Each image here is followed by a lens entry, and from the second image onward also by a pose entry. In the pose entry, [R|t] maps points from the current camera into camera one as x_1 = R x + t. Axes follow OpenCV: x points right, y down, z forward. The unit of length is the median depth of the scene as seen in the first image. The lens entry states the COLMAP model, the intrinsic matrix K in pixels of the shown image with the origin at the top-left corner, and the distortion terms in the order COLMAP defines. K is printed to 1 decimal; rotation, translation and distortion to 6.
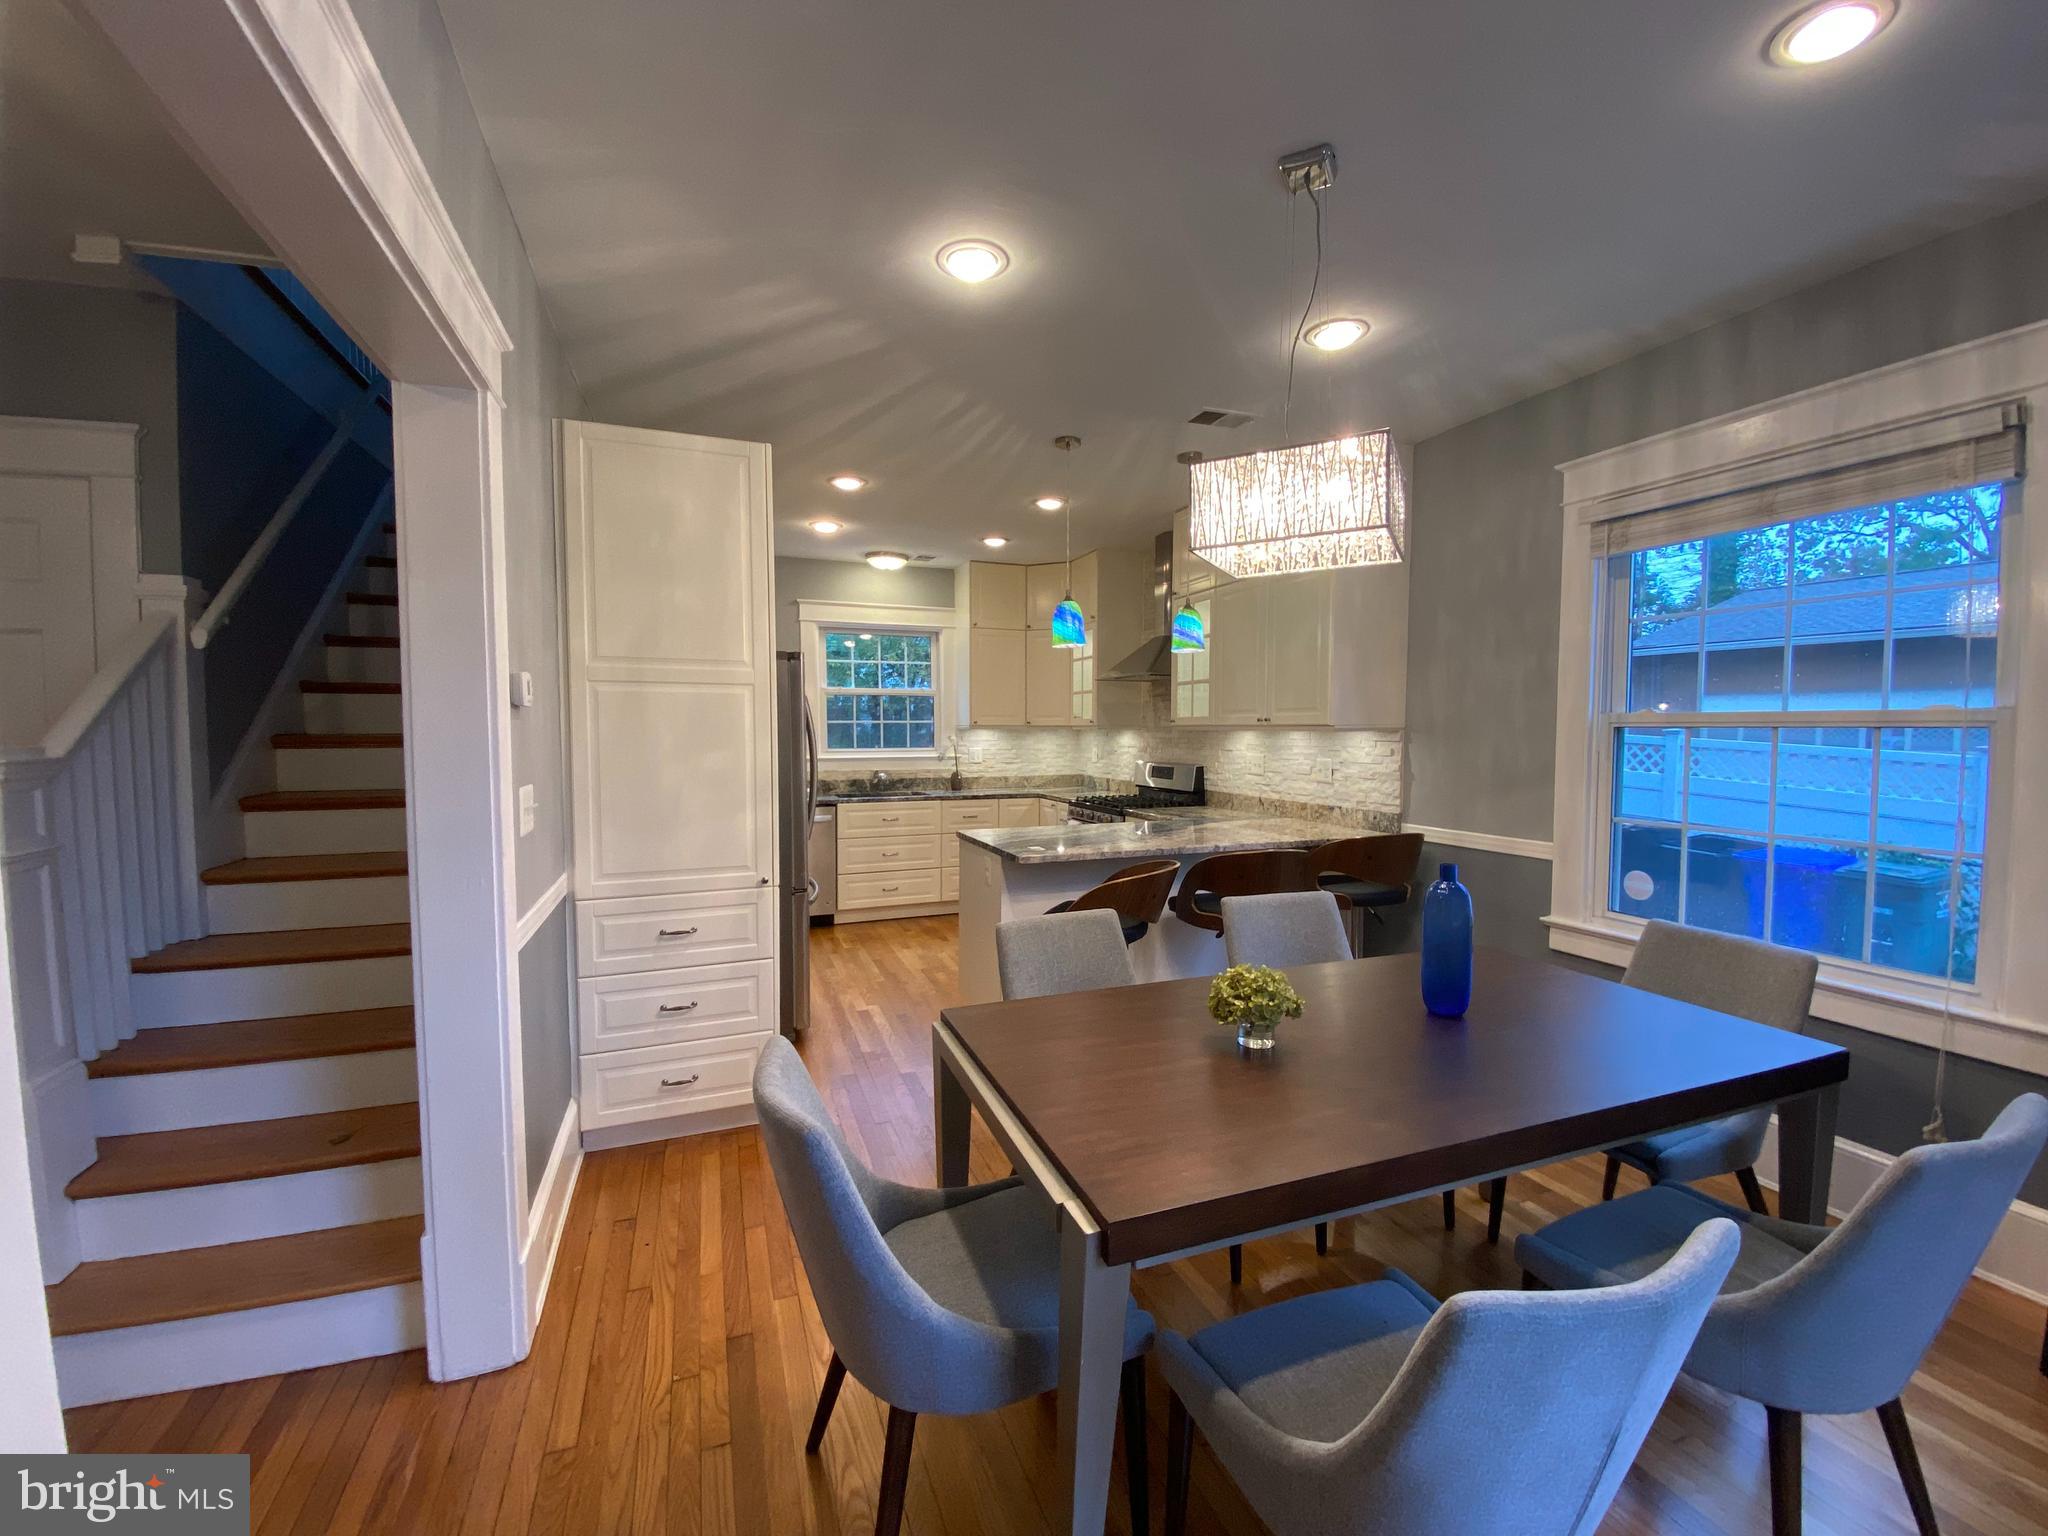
lens RADIAL K [[834.0, 0, 1018.2], [0, 834.0, 765.9], [0, 0, 1]] dist [0.000787, -0.000006]
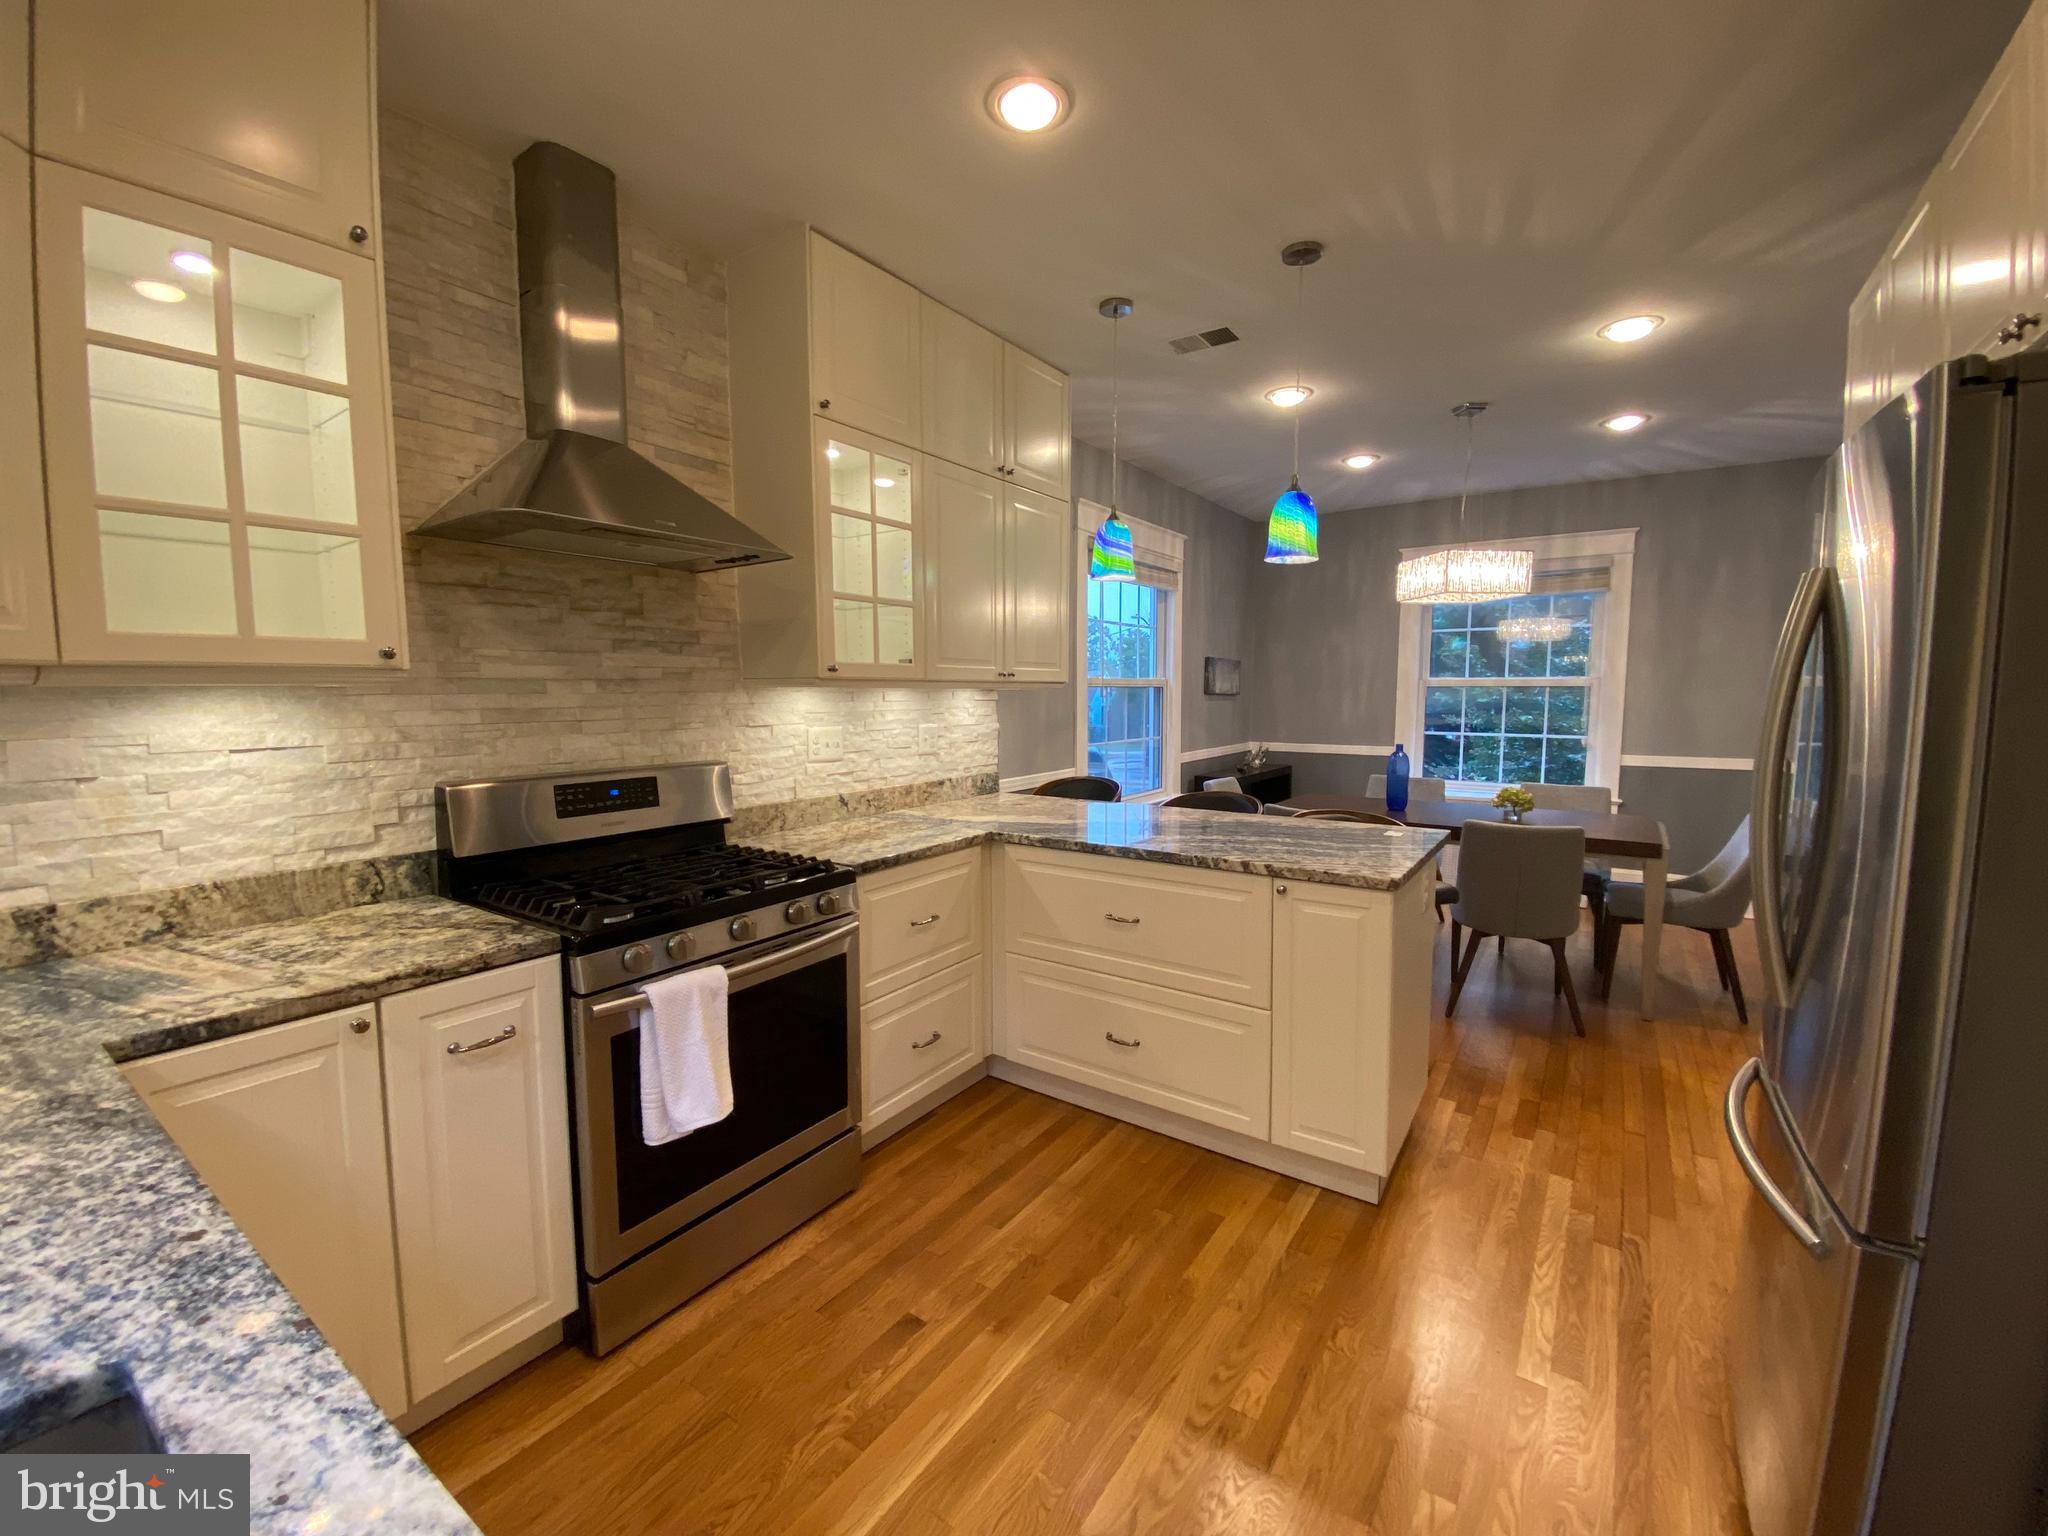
lens RADIAL K [[834.0, 0, 1016.6], [0, 834.0, 771.4], [0, 0, 1]] dist [0.000787, -0.000006]
pose [[-0.559084, -0.075345, 0.825680, -0.349833], [0.044121, 0.991748, 0.120375, -0.057347], [-0.827936, 0.103729, -0.551146, 1.400739]]
